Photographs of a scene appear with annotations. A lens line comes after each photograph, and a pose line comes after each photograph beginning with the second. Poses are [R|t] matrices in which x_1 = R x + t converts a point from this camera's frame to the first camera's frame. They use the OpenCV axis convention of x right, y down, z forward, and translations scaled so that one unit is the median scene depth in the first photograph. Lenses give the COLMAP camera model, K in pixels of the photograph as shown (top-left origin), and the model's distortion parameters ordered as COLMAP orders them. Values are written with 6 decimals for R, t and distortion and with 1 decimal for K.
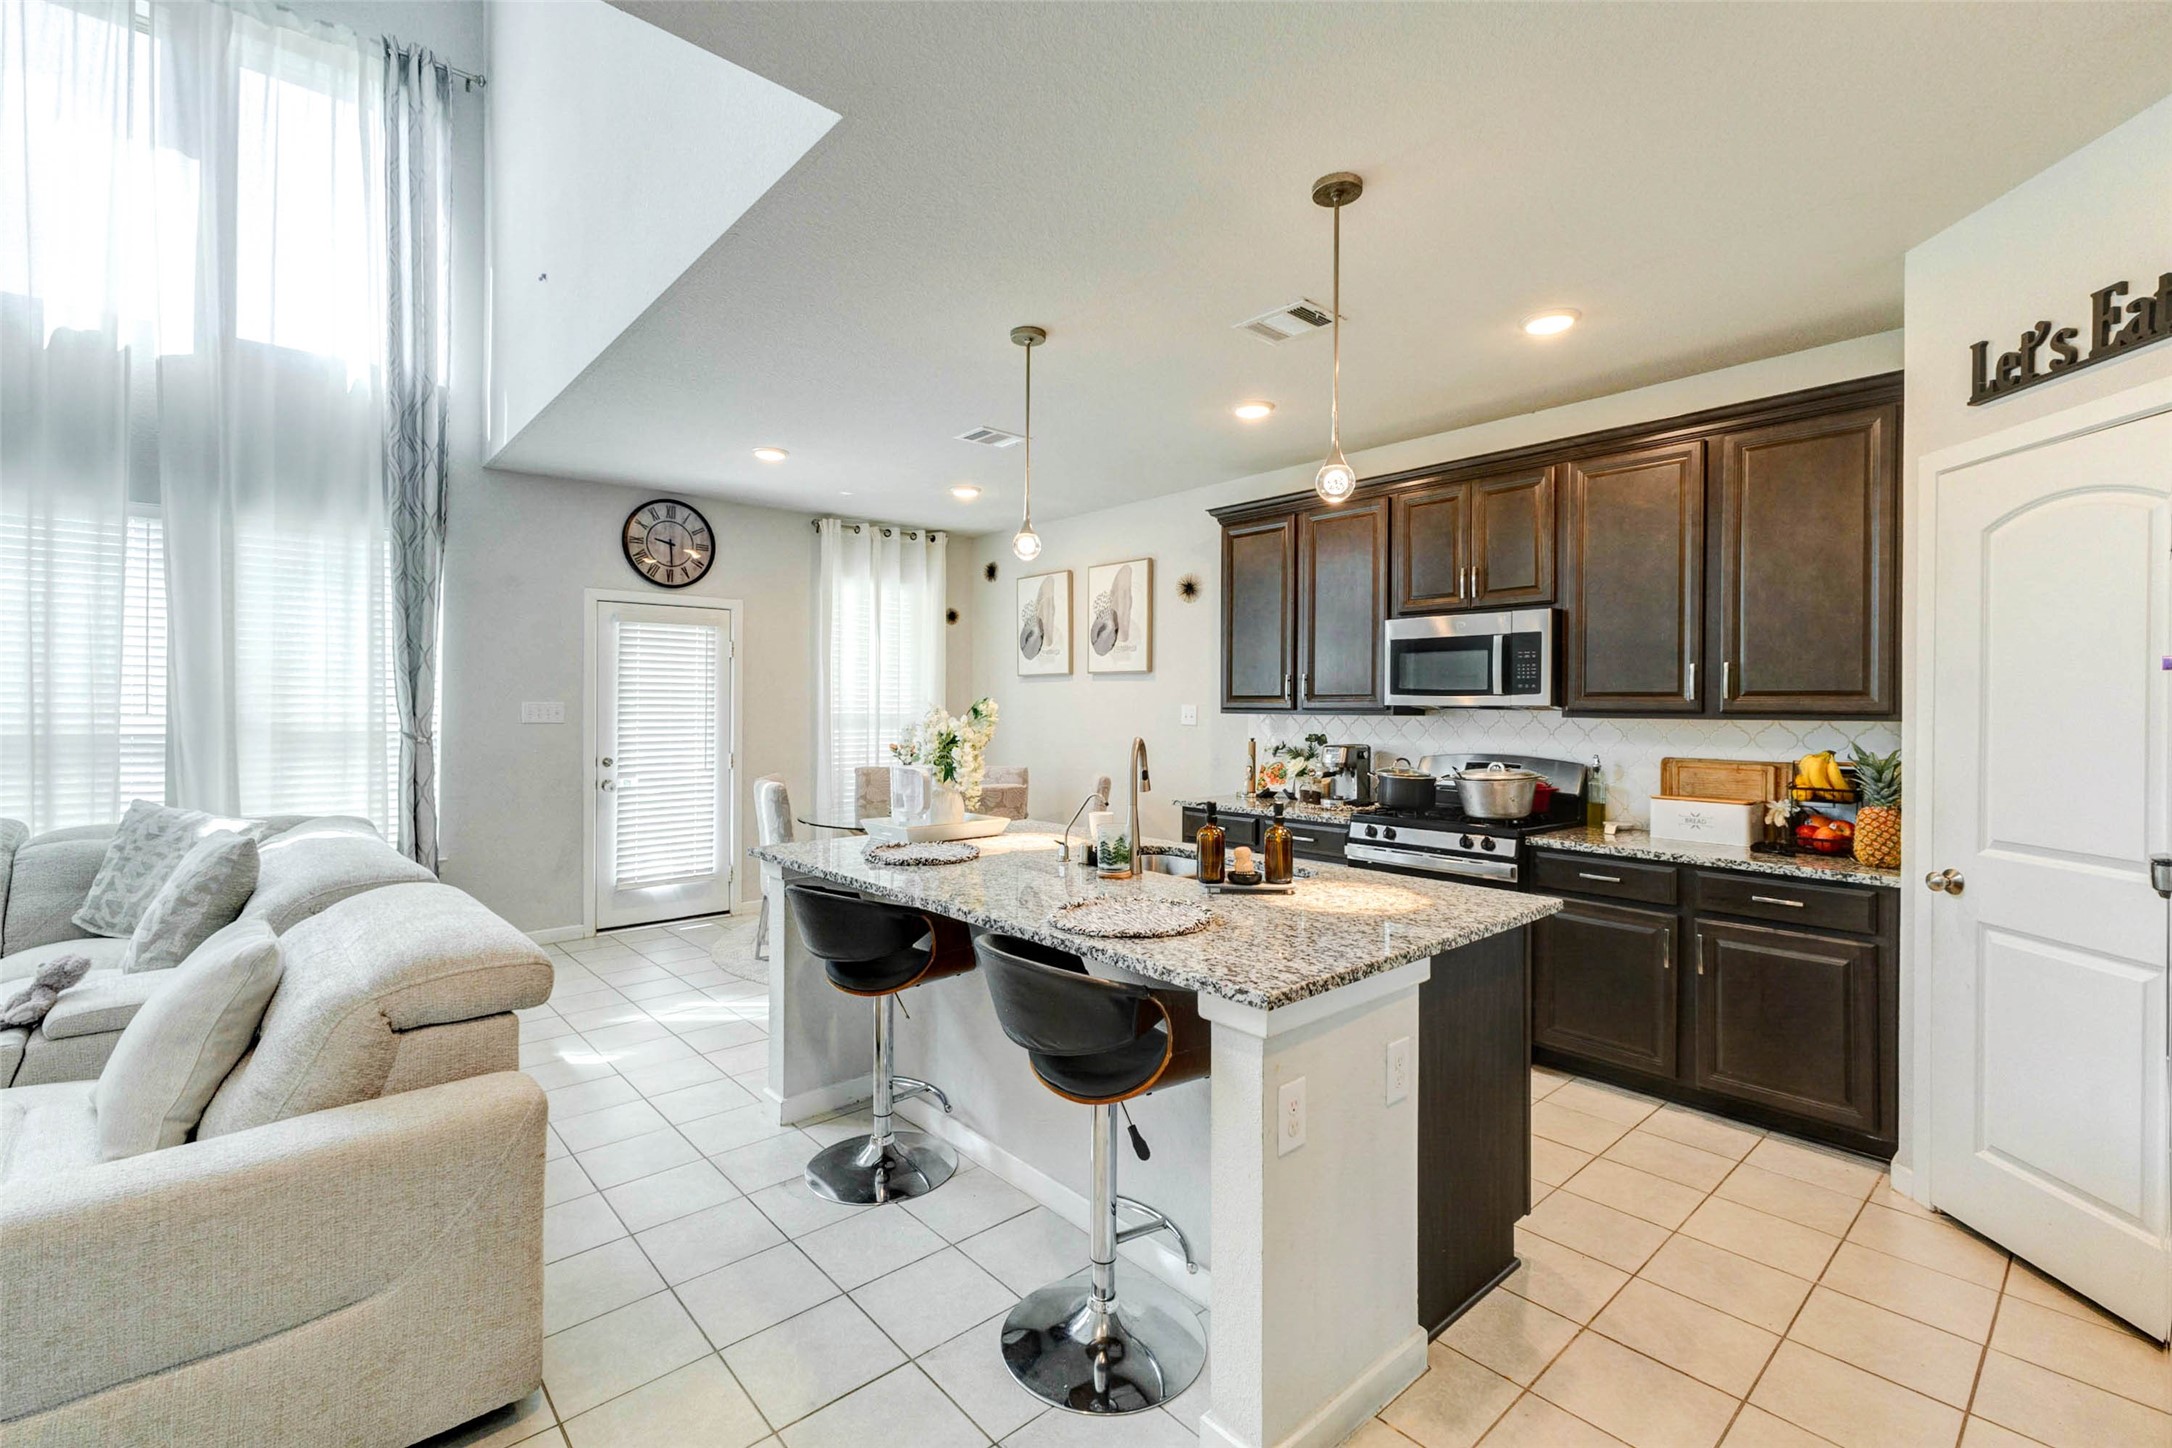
lens RADIAL K [[938.5, 0, 1077.9], [0, 938.5, 708.3], [0, 0, 1]] dist [0.009999, 0.000206]
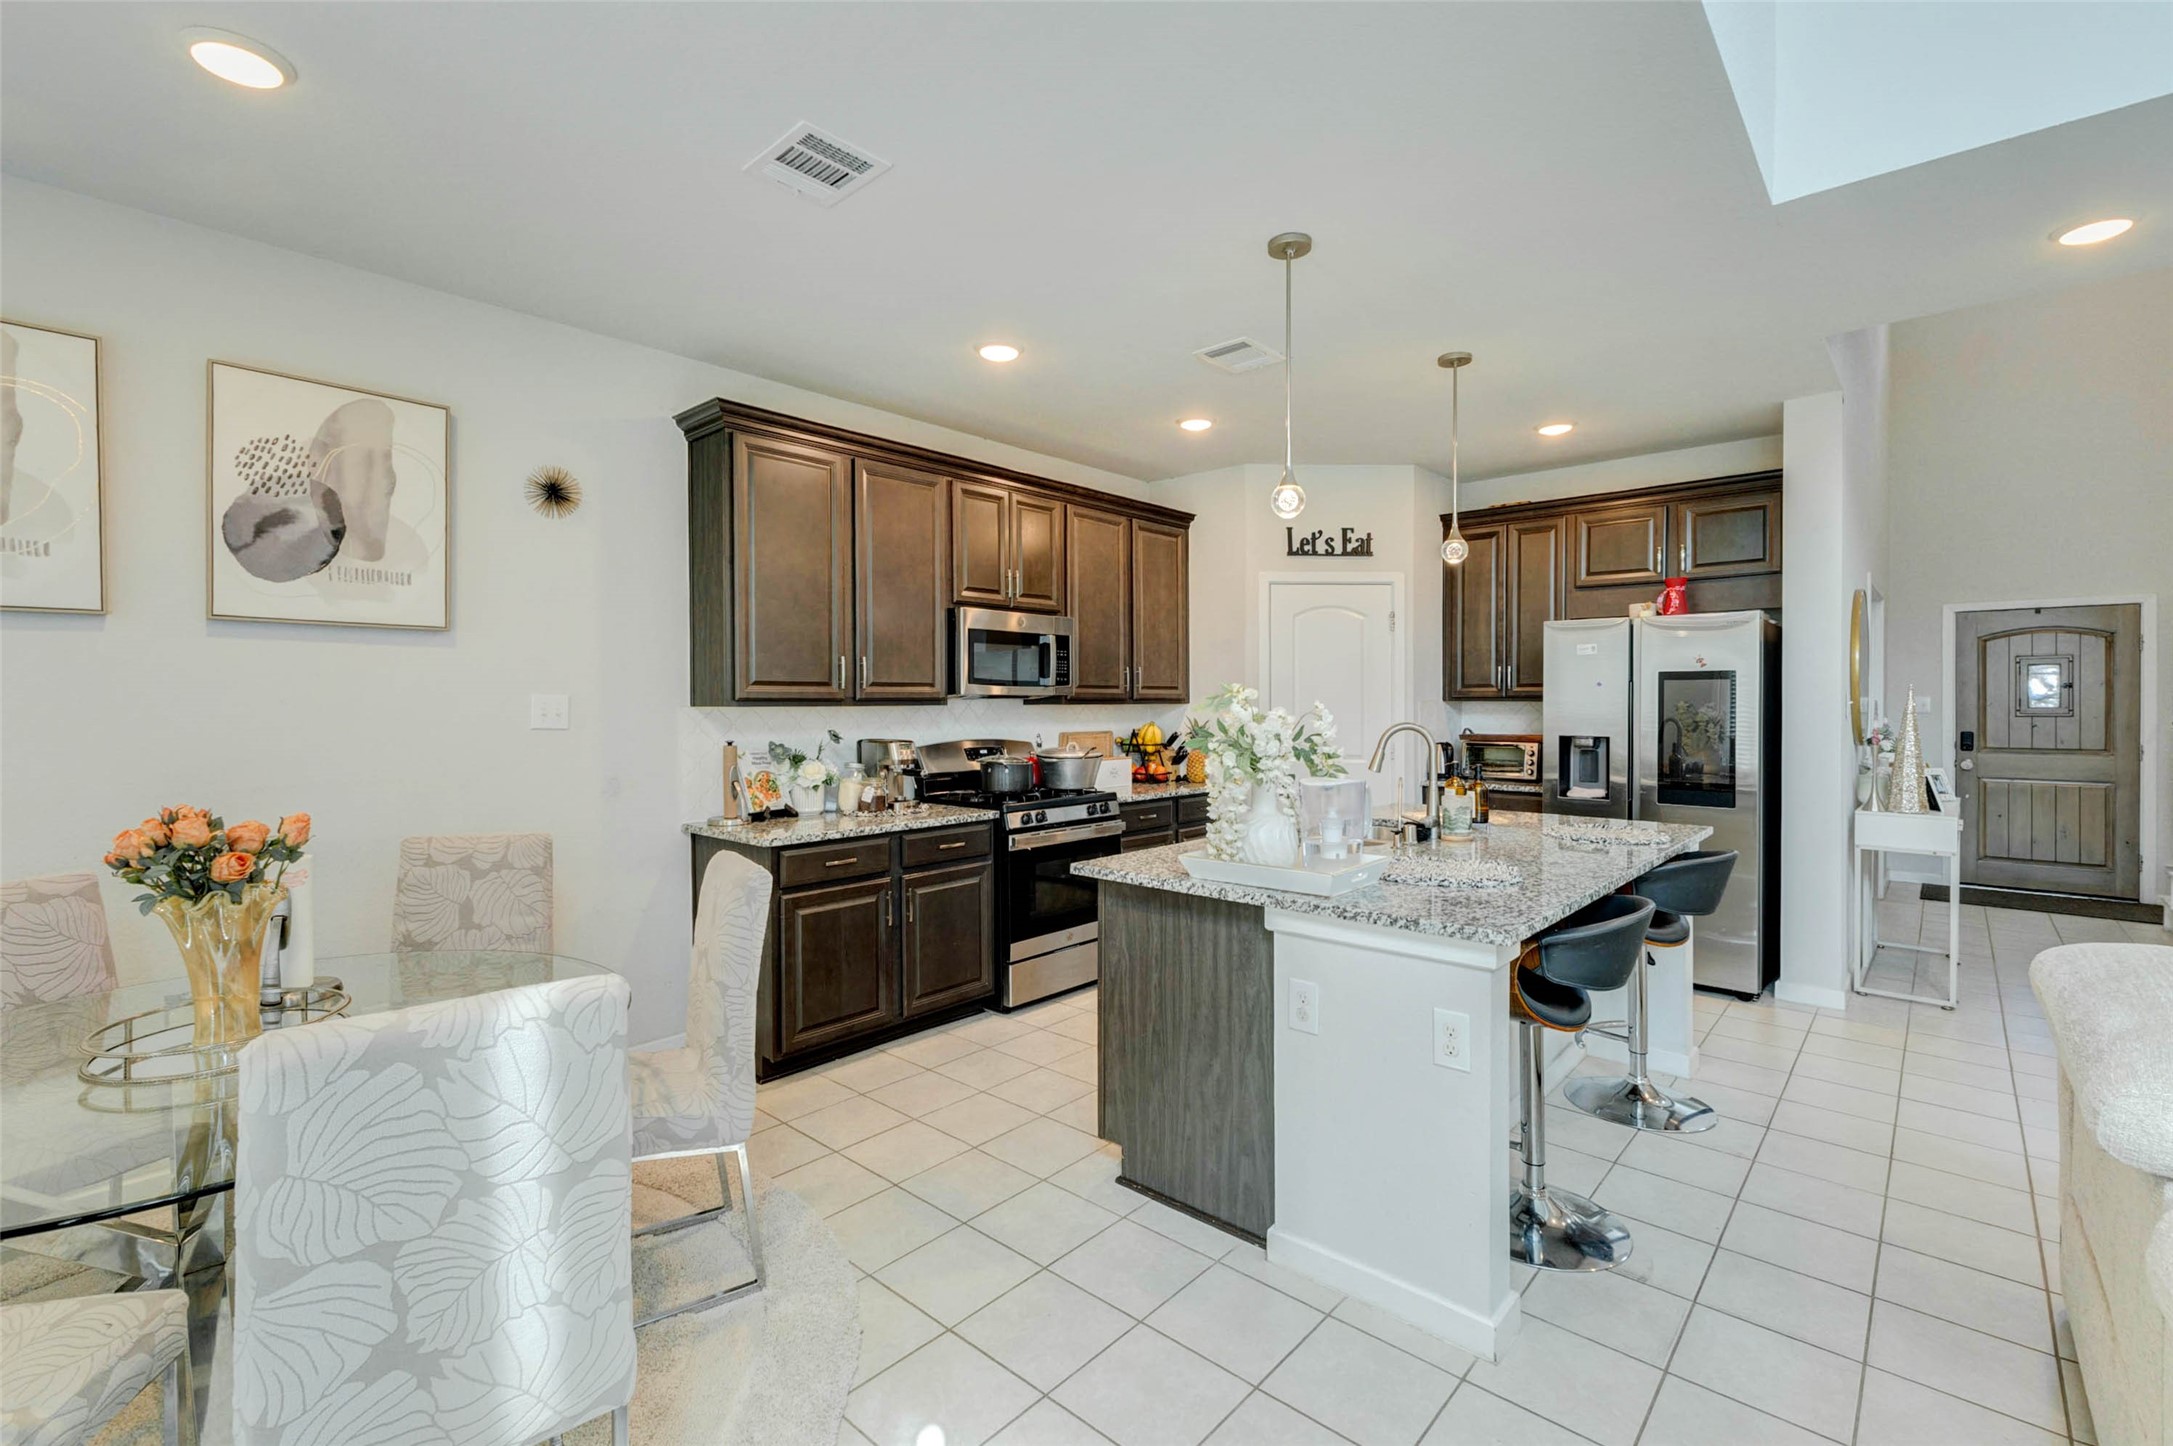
lens RADIAL K [[938.9, 0, 1078.4], [0, 938.9, 707.2], [0, 0, 1]] dist [0.009999, 0.000206]
pose [[-0.103393, -0.018649, 0.994466, -0.714668], [0.001746, 0.999819, 0.018931, -0.009362], [-0.994639, 0.003693, -0.103342, 1.062469]]
